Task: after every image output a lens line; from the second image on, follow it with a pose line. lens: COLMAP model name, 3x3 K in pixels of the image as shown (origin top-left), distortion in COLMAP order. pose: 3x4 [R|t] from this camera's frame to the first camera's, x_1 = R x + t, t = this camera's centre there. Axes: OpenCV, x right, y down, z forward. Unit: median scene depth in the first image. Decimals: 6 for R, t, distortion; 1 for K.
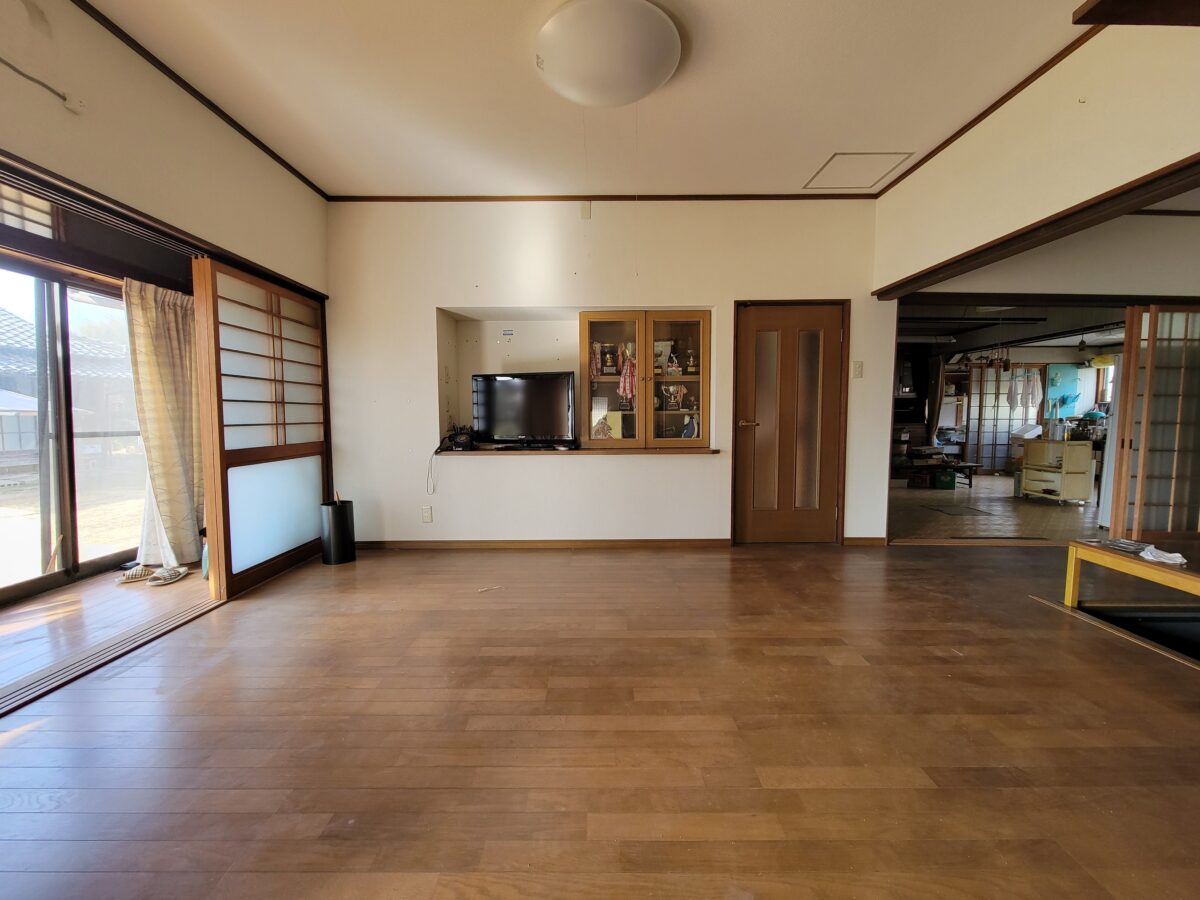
lens RADIAL K [[488.4, 0, 599.0], [0, 488.4, 446.1], [0, 0, 1]] dist [0.002598, -0.000289]
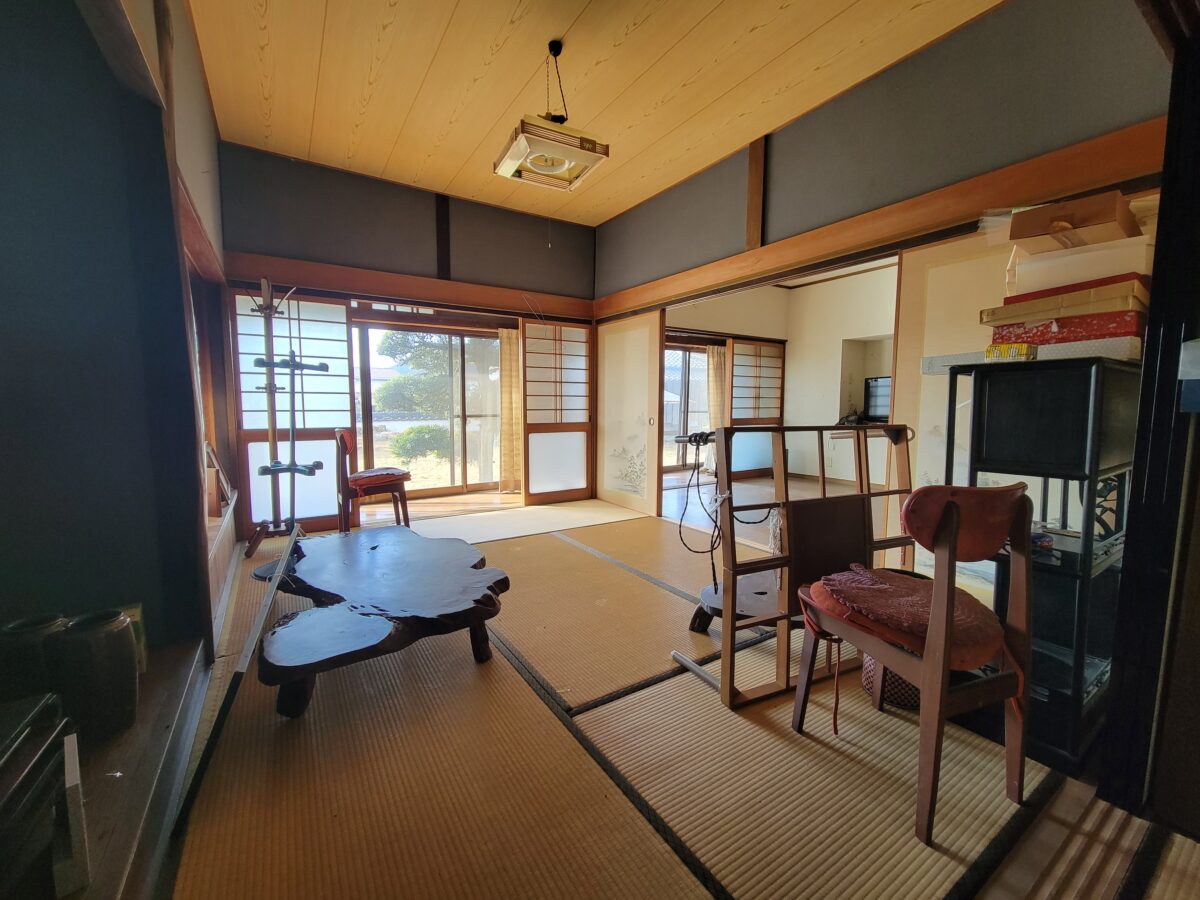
lens RADIAL K [[488.4, 0, 599.0], [0, 488.4, 446.1], [0, 0, 1]] dist [0.002598, -0.000289]
pose [[0.539907, 0.075063, -0.838371, 0.801611], [-0.054748, 0.997038, 0.054012, 0.044733], [0.839942, 0.016738, 0.542418, -0.748522]]
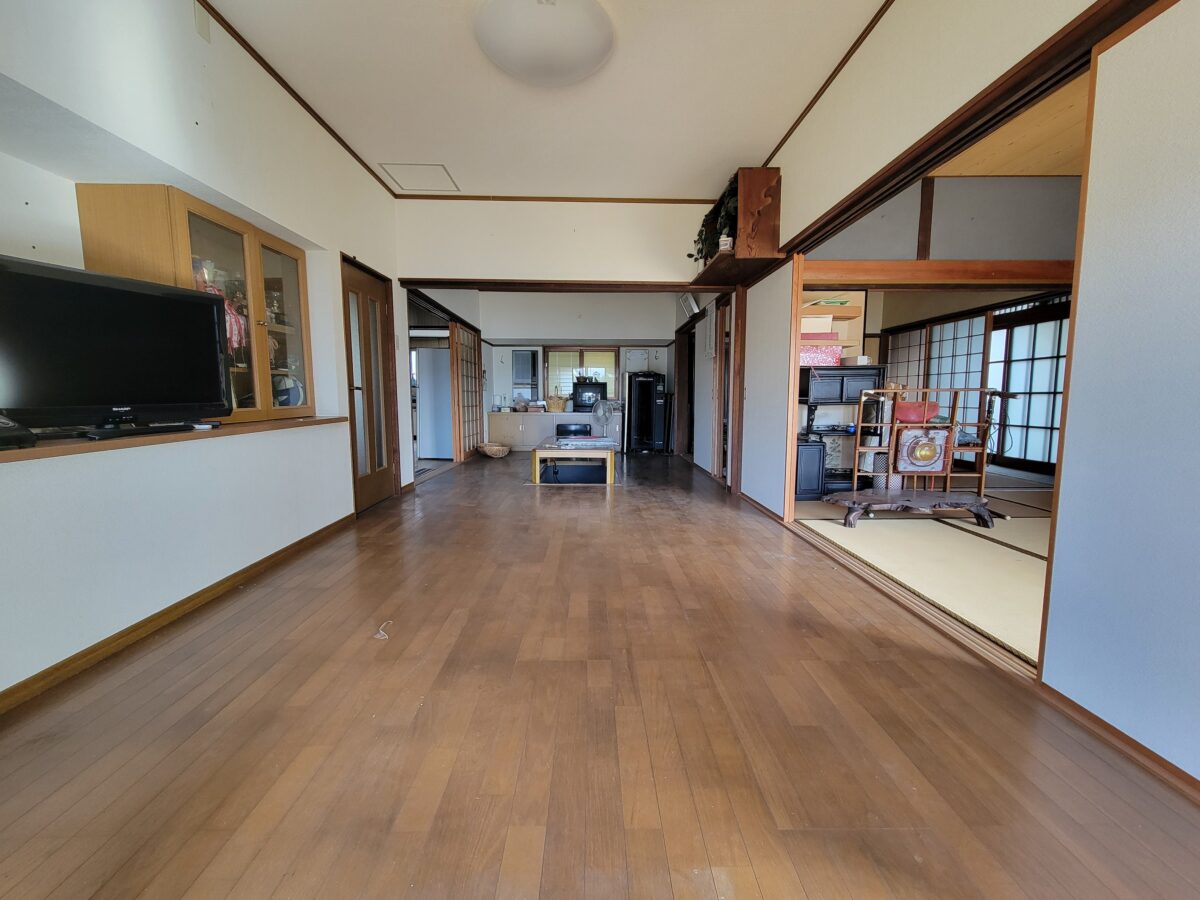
lens RADIAL K [[488.4, 0, 599.0], [0, 488.4, 446.1], [0, 0, 1]] dist [0.002598, -0.000289]
pose [[-0.009846, -0.103488, 0.994582, -0.644941], [0.069336, 0.992166, 0.103923, -0.000797], [-0.997545, 0.069983, -0.002594, 0.529306]]
